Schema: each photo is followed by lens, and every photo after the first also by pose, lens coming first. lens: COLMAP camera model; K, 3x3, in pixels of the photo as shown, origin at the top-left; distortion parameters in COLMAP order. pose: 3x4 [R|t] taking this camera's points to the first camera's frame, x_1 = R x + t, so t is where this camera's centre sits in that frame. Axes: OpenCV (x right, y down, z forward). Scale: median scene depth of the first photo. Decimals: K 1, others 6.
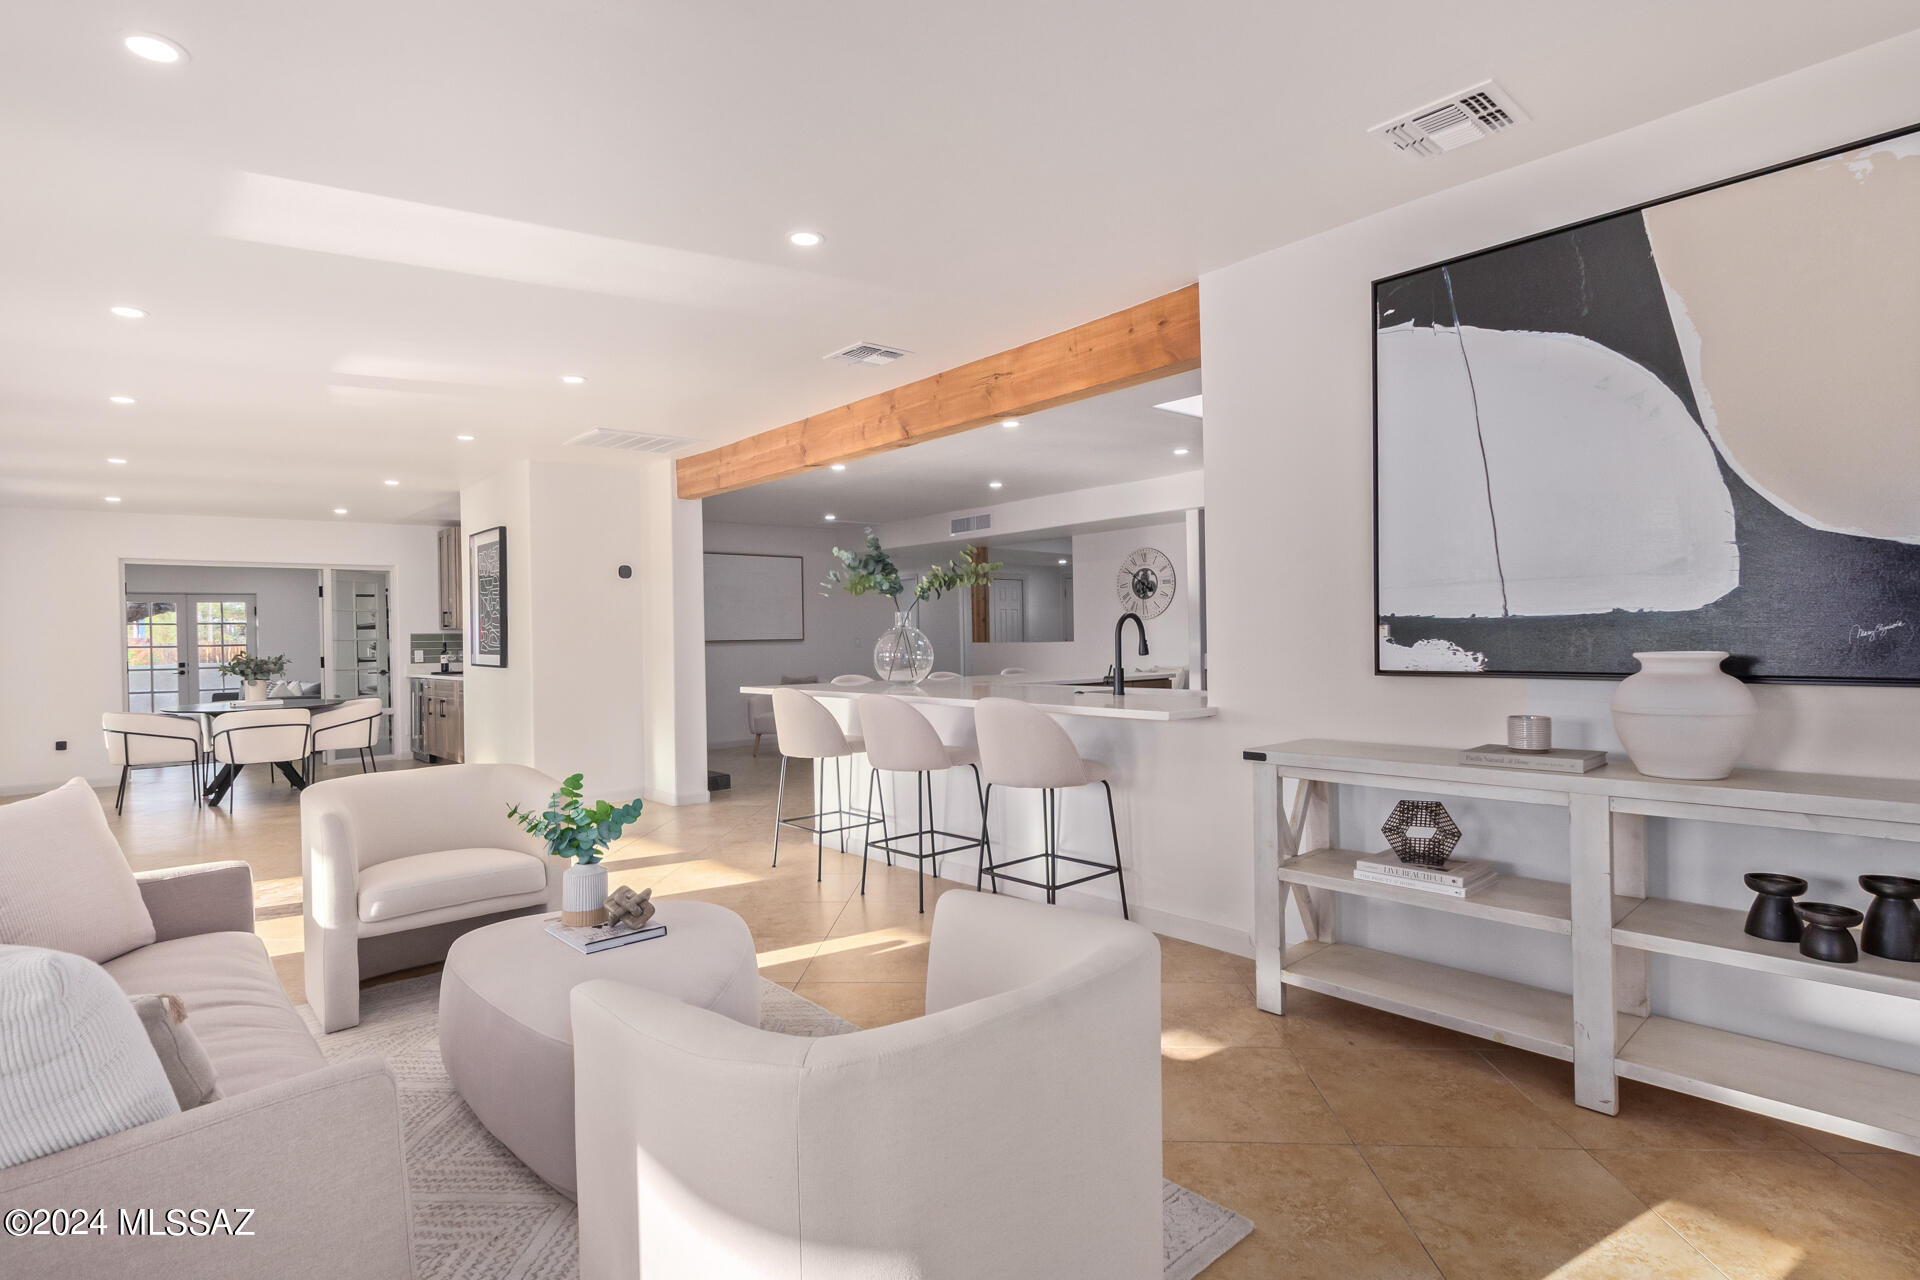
lens RADIAL K [[922.4, 0, 958.1], [0, 922.4, 651.7], [0, 0, 1]] dist [0.007375, -0.002222]
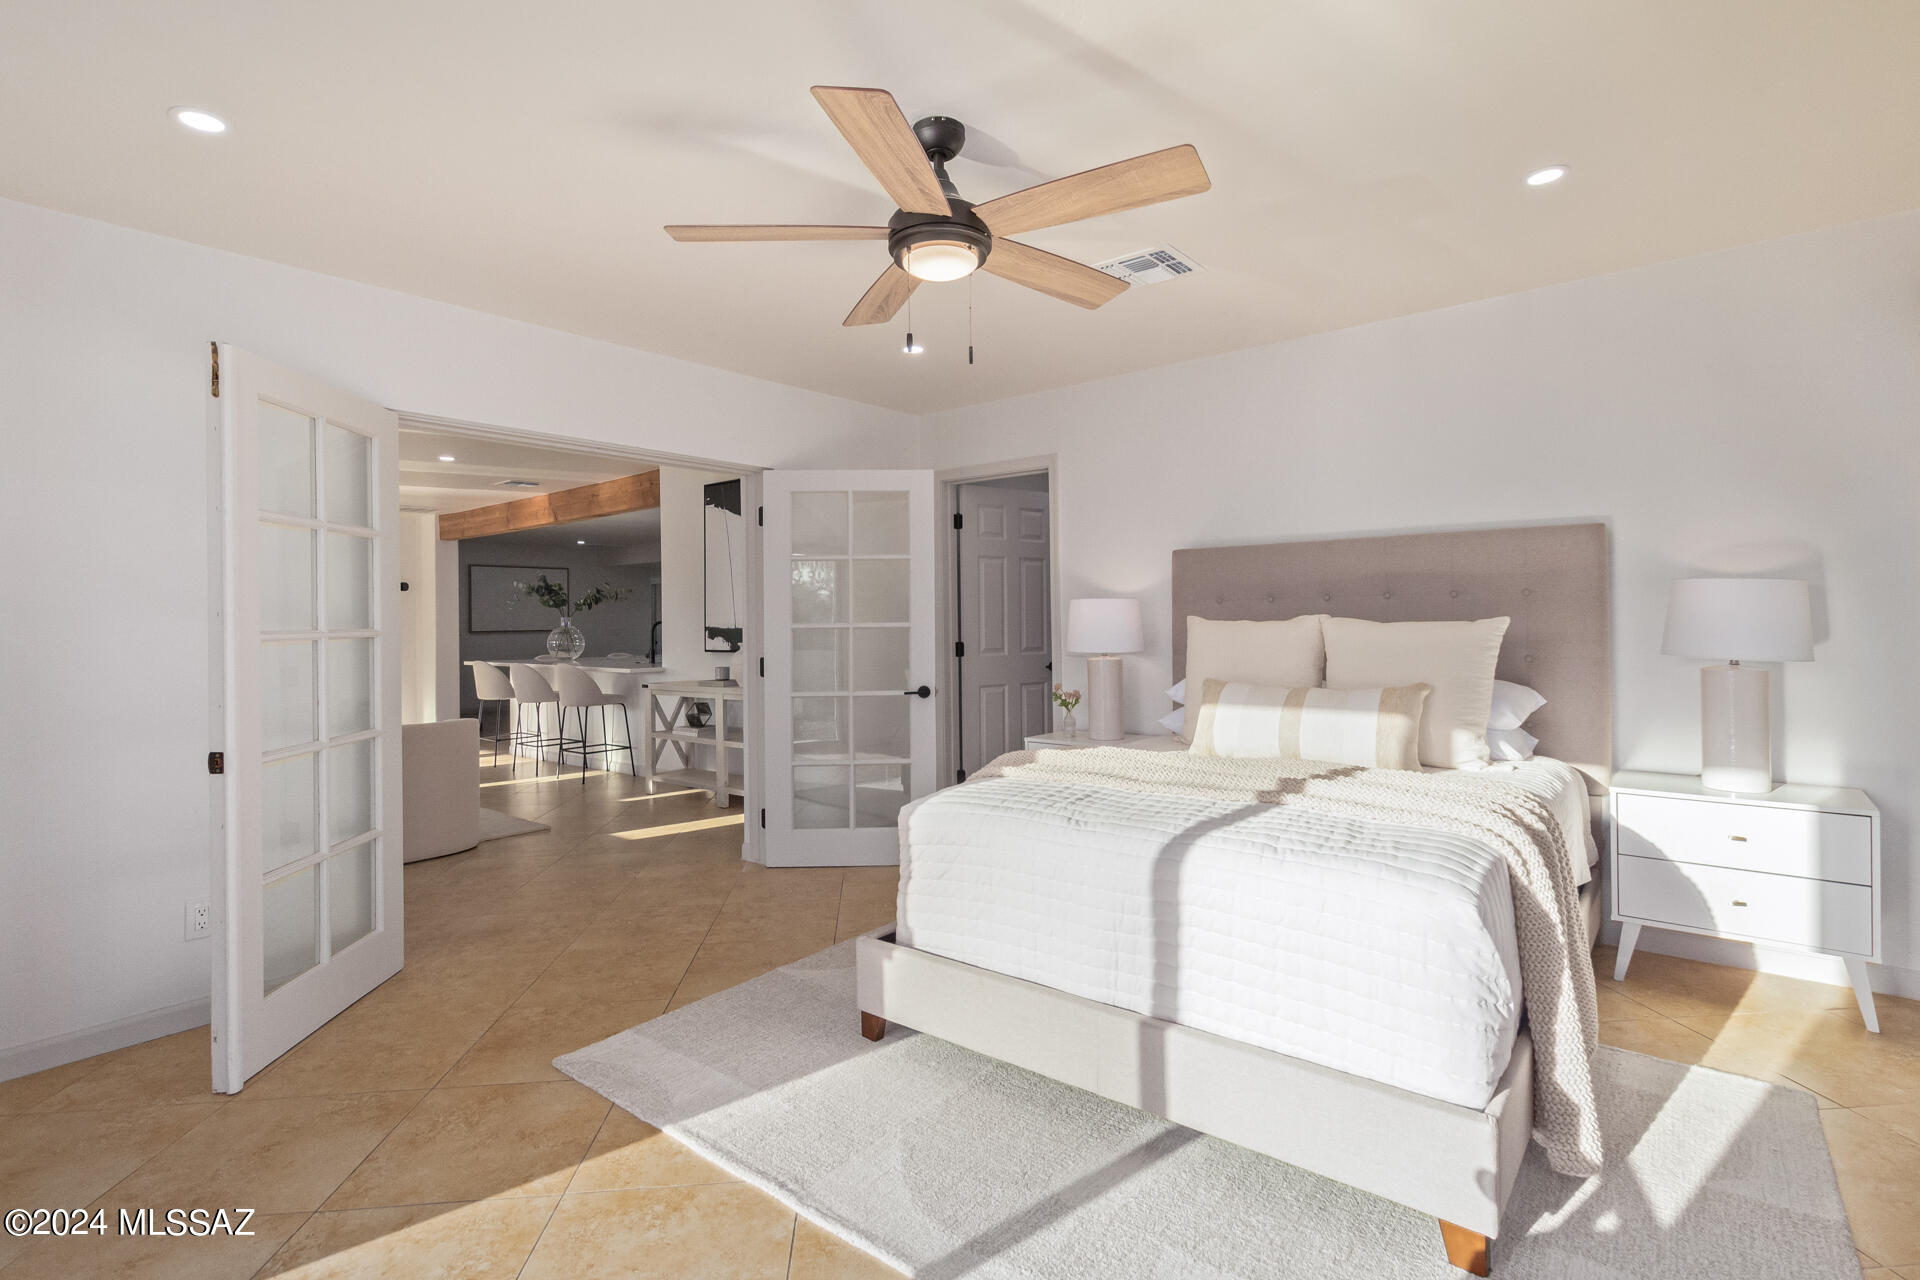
lens RADIAL K [[922.4, 0, 961.4], [0, 922.4, 627.3], [0, 0, 1]] dist [0.007375, -0.002222]
pose [[0.991595, 0.006130, 0.129234, 0.450782], [-0.004292, 0.999886, -0.014501, -0.003622], [-0.129308, 0.013824, 0.991508, -0.798313]]
